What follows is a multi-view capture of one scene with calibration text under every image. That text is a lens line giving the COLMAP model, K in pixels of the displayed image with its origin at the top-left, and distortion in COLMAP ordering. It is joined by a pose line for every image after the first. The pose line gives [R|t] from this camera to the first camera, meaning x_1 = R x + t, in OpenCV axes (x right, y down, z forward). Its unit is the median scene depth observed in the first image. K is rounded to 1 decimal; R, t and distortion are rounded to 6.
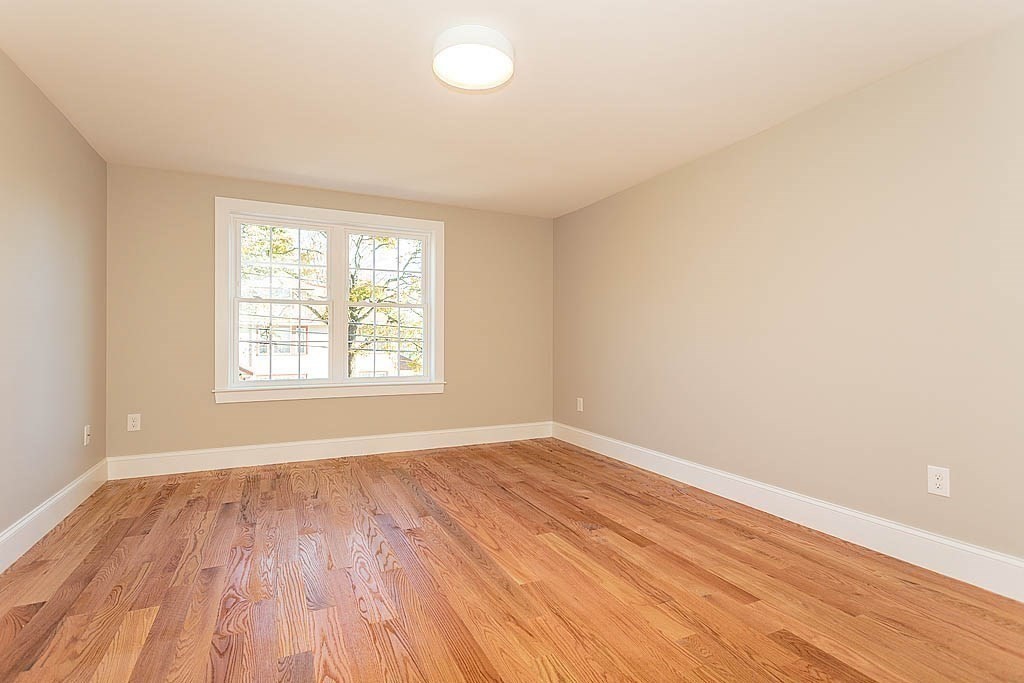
lens RADIAL K [[490.7, 0, 506.6], [0, 490.7, 342.8], [0, 0, 1]] dist [0.002768, 0.000239]
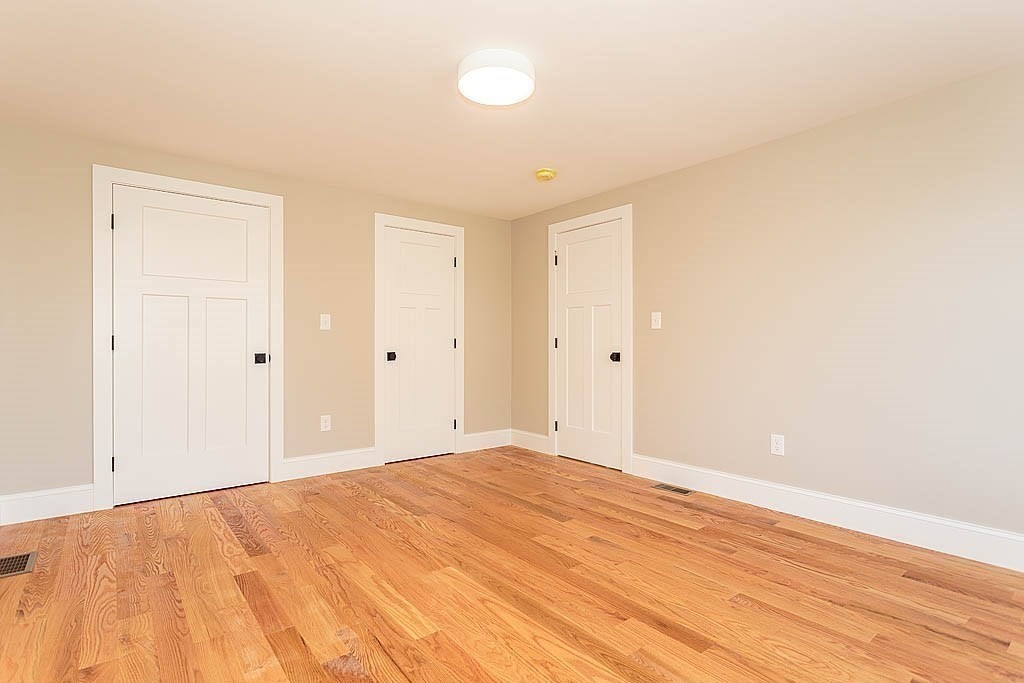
lens RADIAL K [[490.7, 0, 506.6], [0, 490.7, 342.8], [0, 0, 1]] dist [0.002768, 0.000239]
pose [[-0.974453, -0.002808, -0.224575, 0.138301], [-0.003352, 0.999992, 0.002038, -0.013204], [0.224568, 0.002738, -0.974455, 1.898946]]
